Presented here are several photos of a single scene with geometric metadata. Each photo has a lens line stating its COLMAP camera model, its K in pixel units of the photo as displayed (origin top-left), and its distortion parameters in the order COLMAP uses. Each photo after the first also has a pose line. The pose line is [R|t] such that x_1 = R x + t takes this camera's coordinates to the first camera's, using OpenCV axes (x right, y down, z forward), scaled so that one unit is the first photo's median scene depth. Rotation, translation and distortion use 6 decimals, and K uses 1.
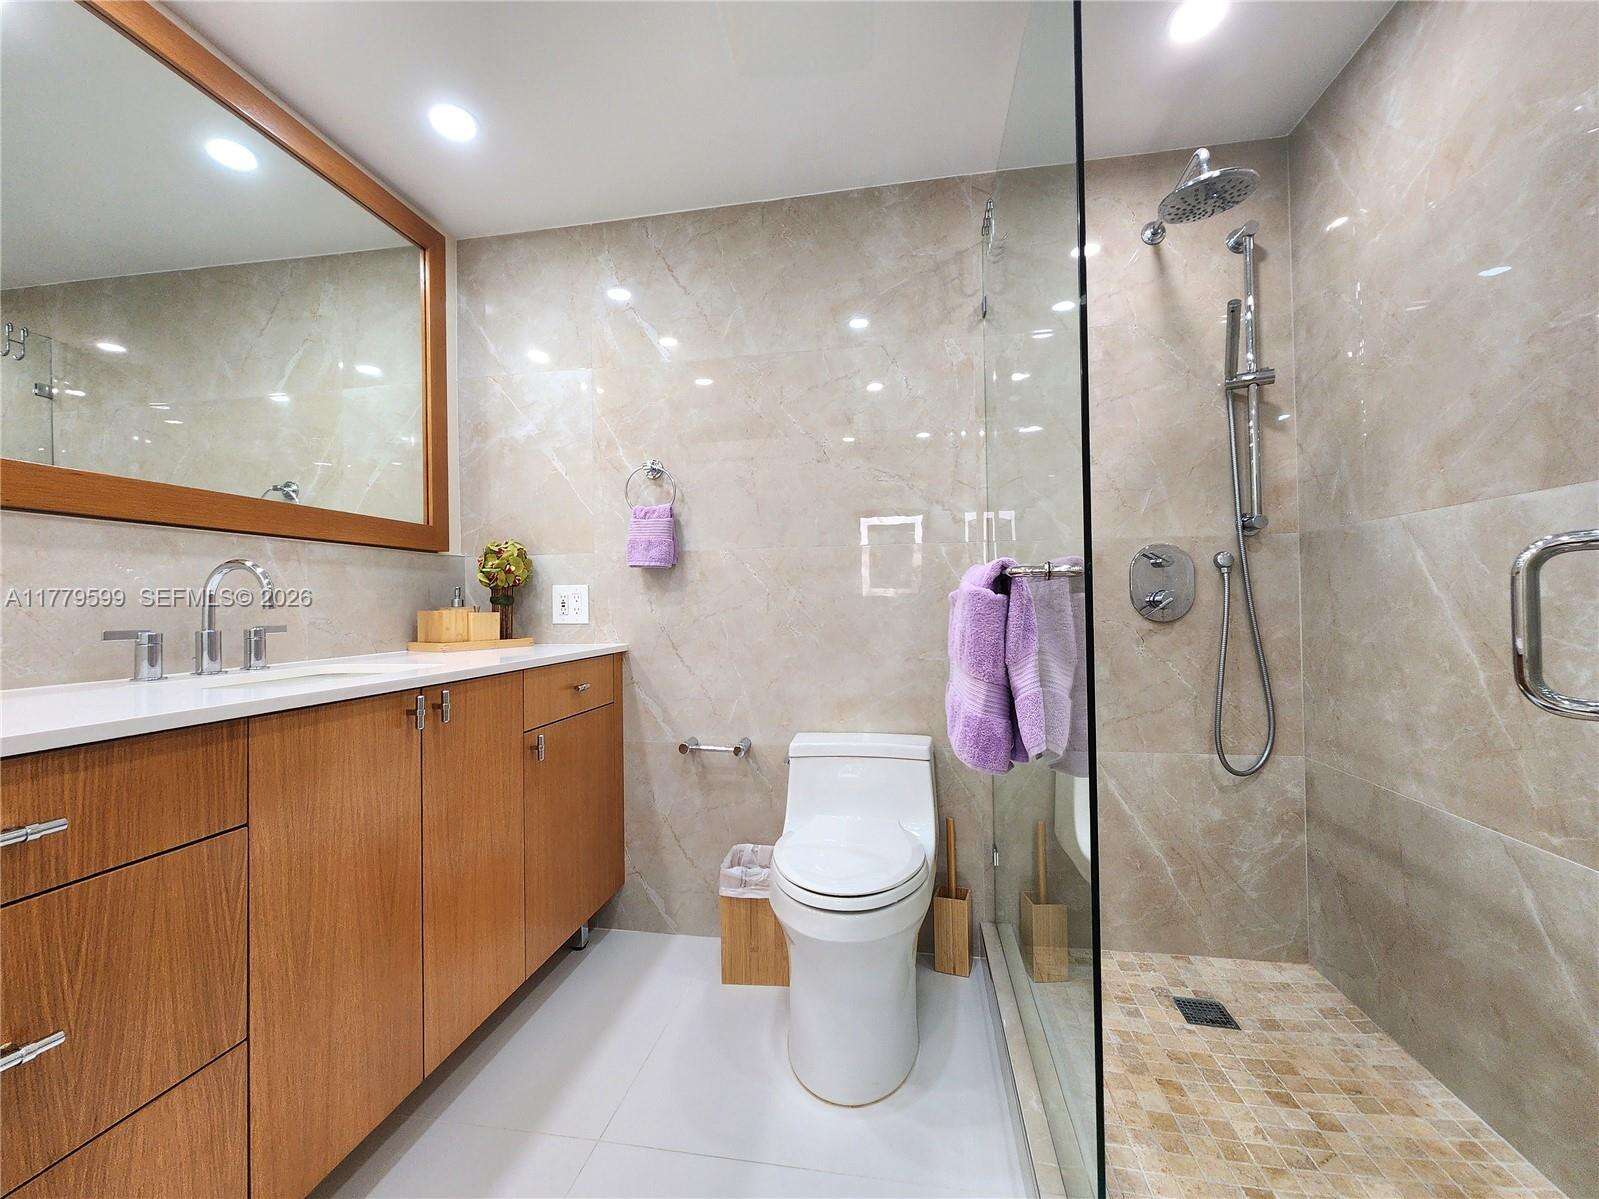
lens RADIAL K [[676.5, 0, 793.4], [0, 676.5, 595.5], [0, 0, 1]] dist [0.004730, -0.001851]
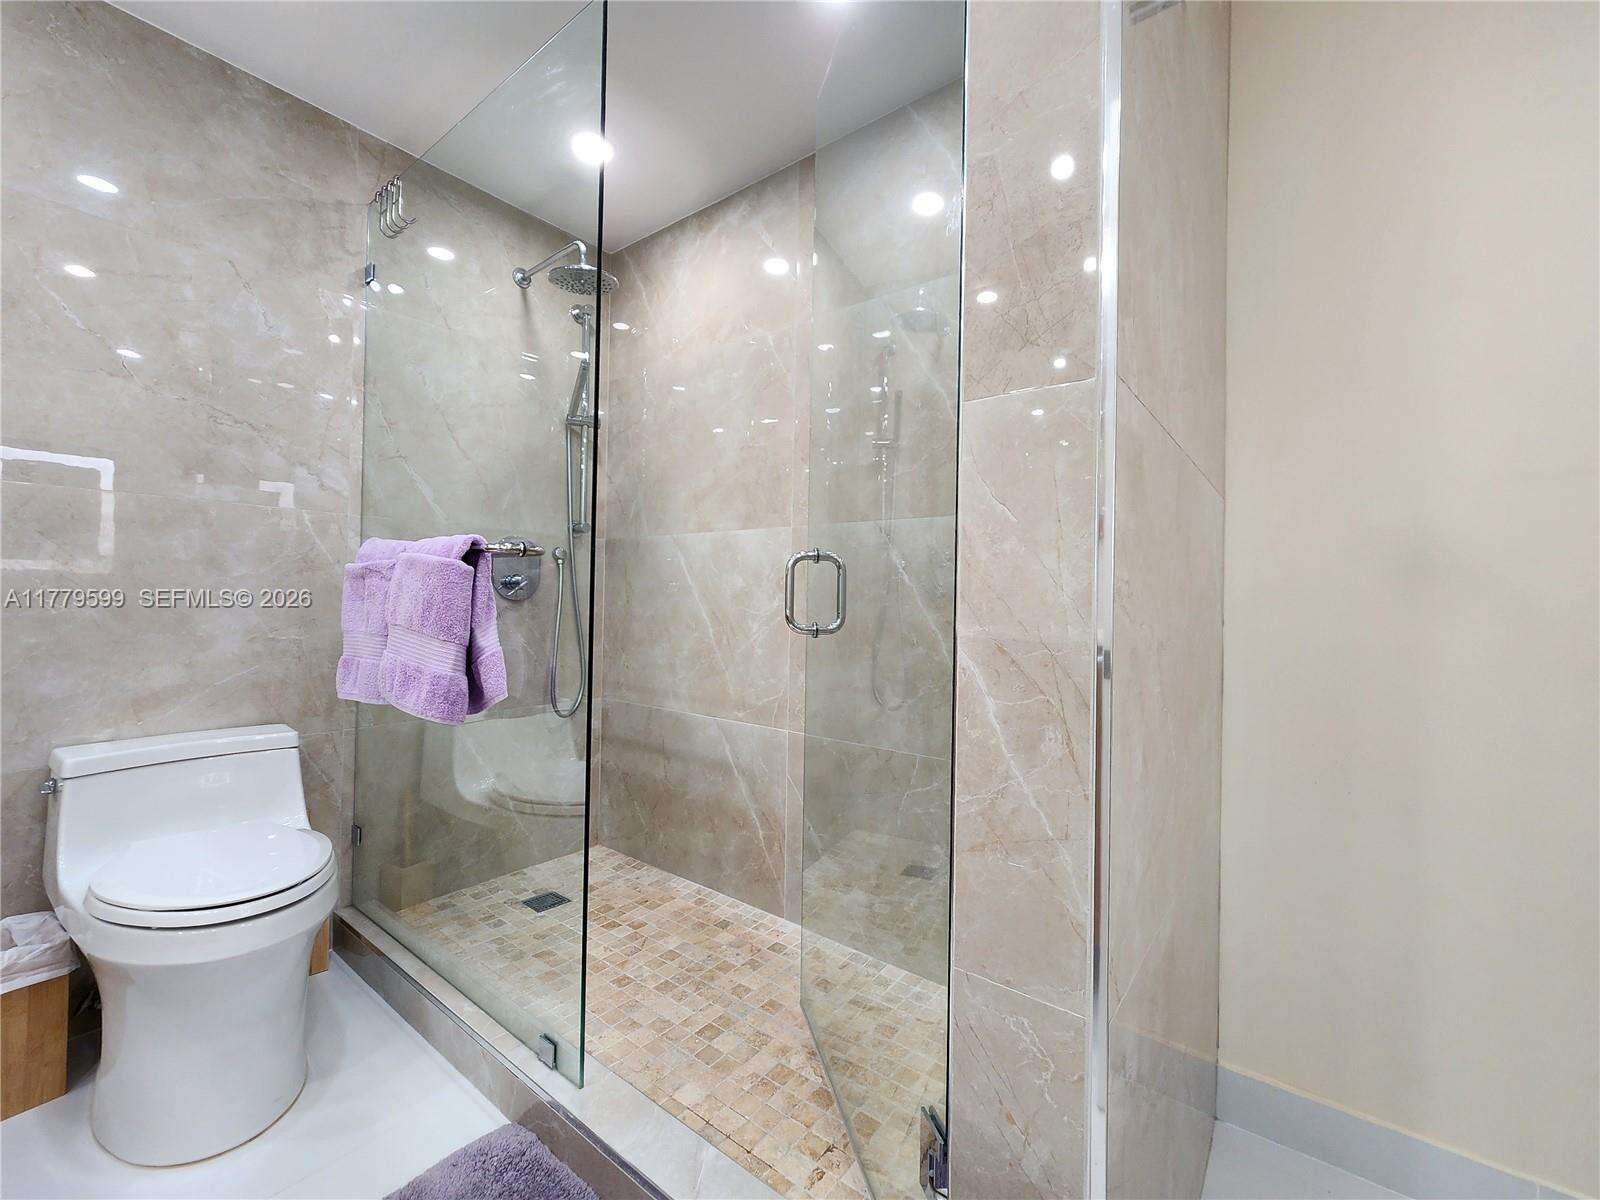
lens RADIAL K [[676.9, 0, 798.4], [0, 676.9, 598.2], [0, 0, 1]] dist [0.004730, -0.001851]
pose [[0.469657, 0.025504, 0.882480, -0.354756], [-0.036417, 0.999292, -0.009499, 0.034367], [-0.882097, -0.027676, 0.470253, -0.019029]]
